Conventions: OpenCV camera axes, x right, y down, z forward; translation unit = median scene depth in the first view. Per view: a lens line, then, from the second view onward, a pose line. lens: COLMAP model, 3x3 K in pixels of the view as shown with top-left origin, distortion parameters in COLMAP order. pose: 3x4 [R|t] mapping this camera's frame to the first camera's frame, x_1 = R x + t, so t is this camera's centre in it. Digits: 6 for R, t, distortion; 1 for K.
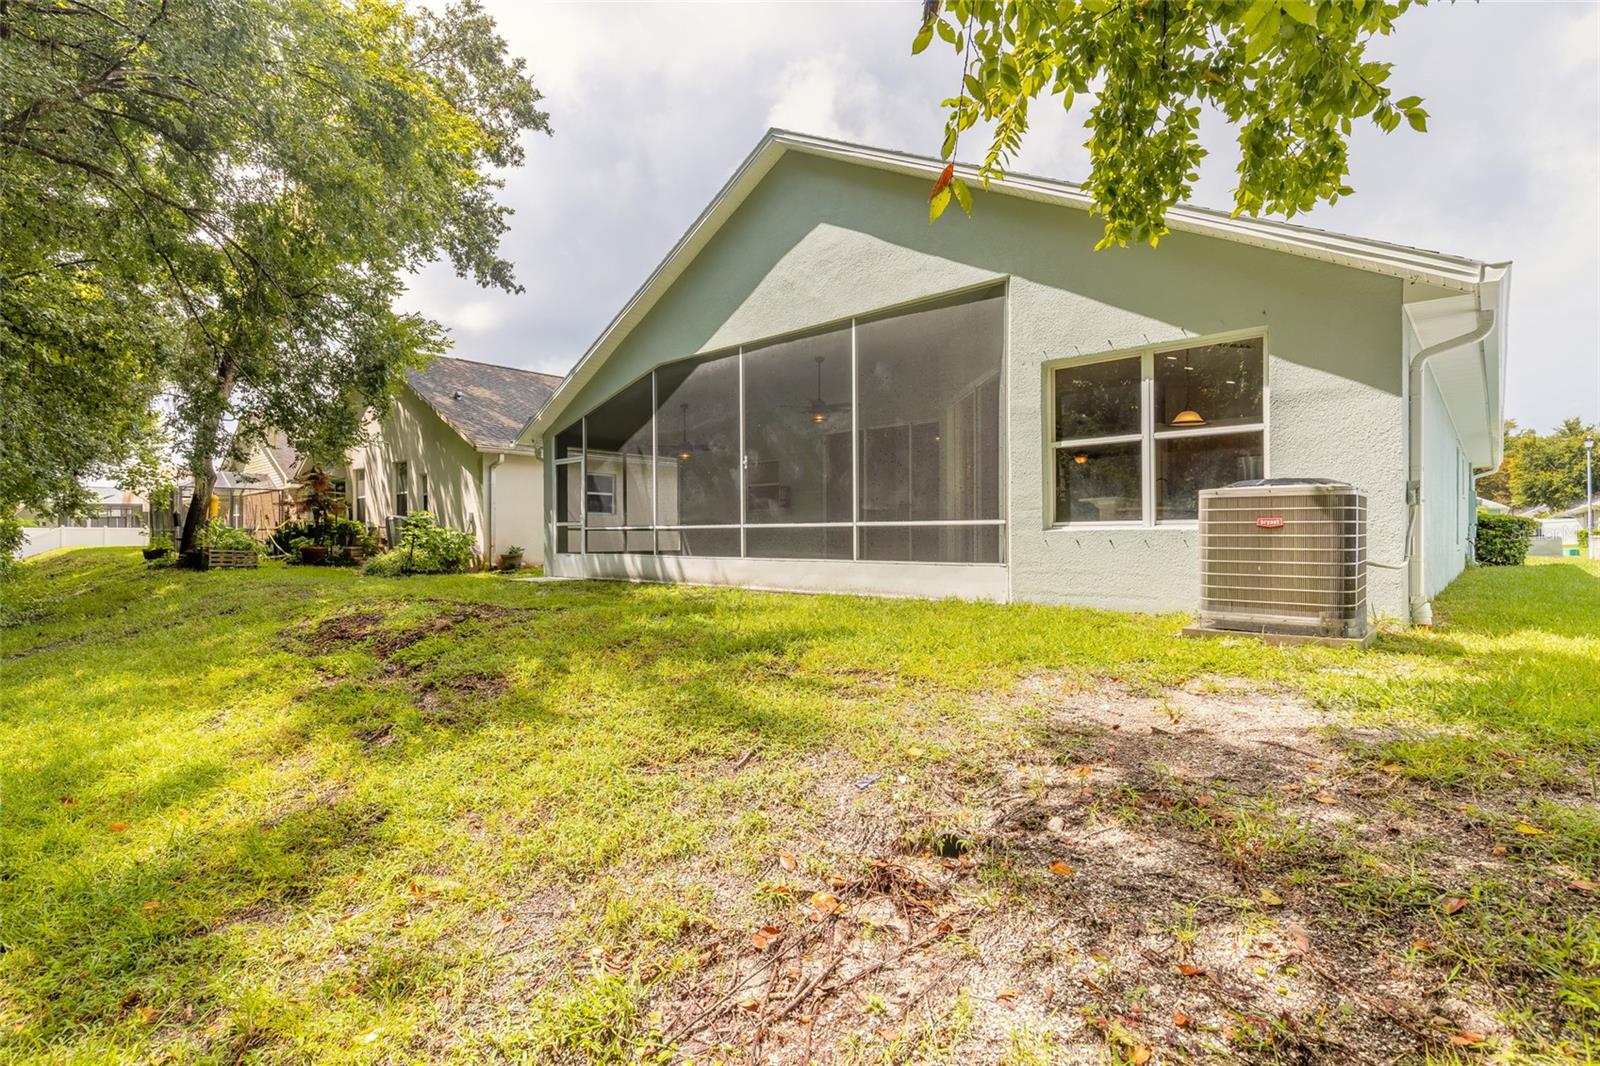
lens RADIAL K [[757.7, 0, 795.7], [0, 757.7, 540.3], [0, 0, 1]] dist [0.000255, -0.000219]
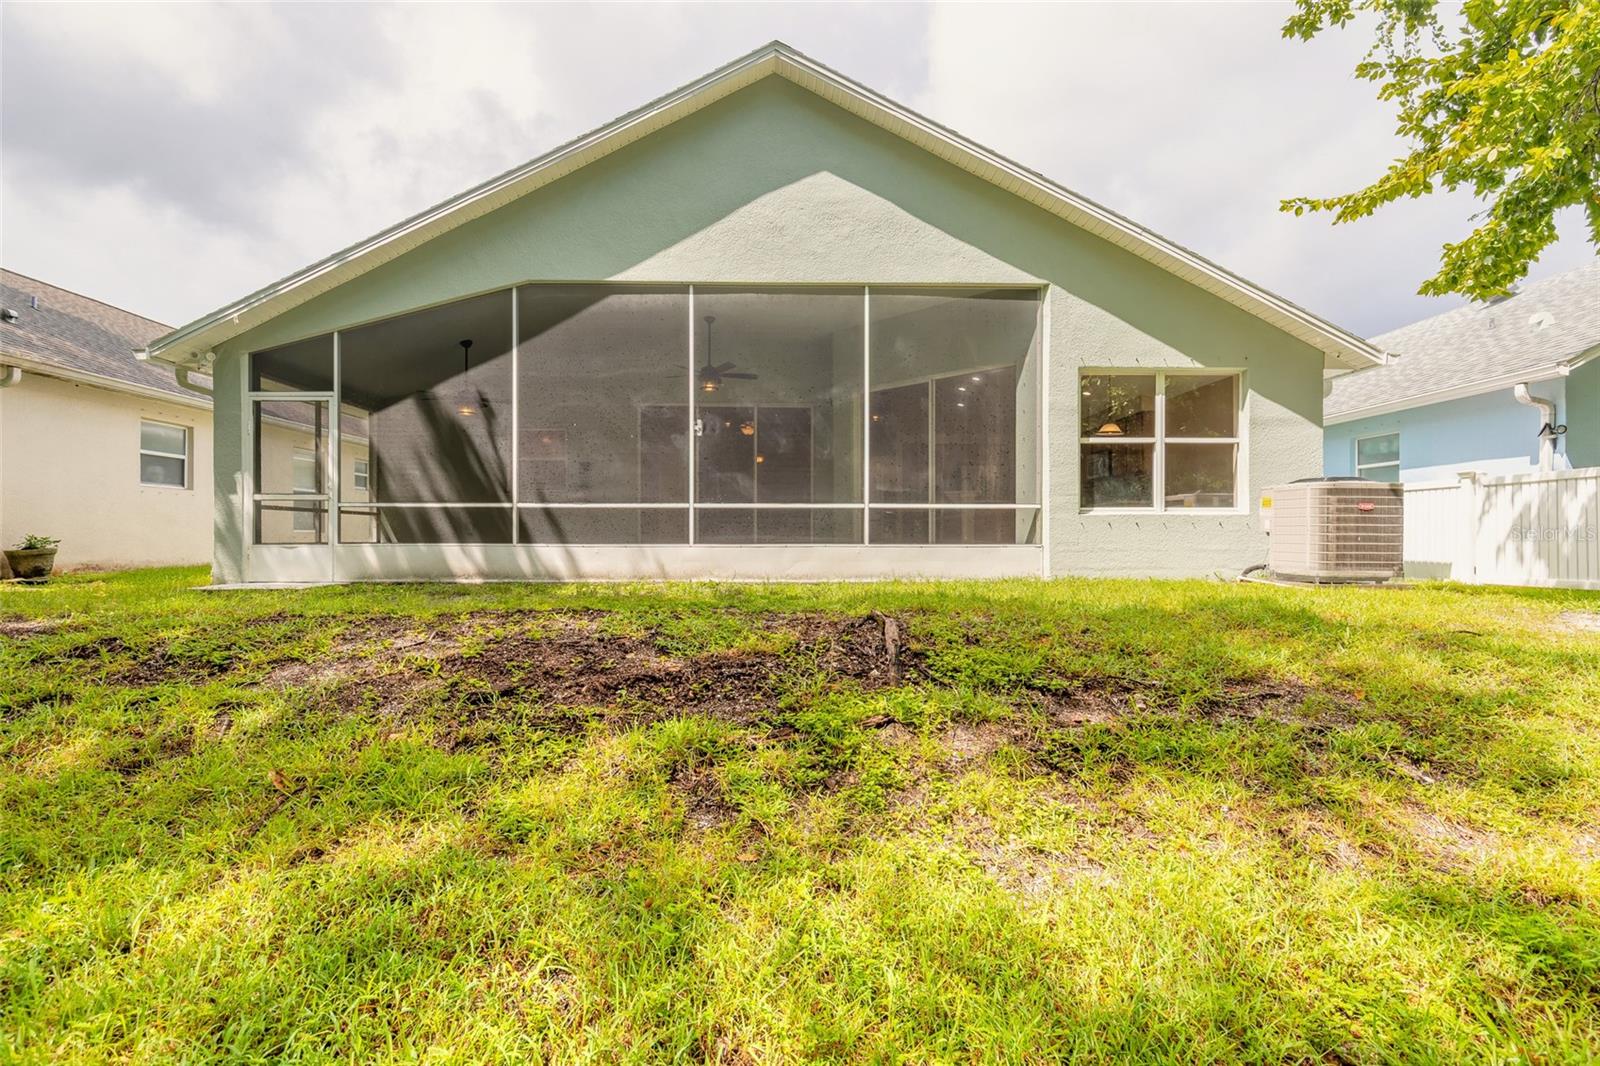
lens RADIAL K [[757.7, 0, 795.7], [0, 757.7, 540.3], [0, 0, 1]] dist [0.000255, -0.000219]
pose [[0.728335, 0.002310, 0.685218, -0.648804], [0.000624, 0.999992, -0.004035, 0.025666], [-0.685221, 0.003367, 0.728327, 0.392527]]
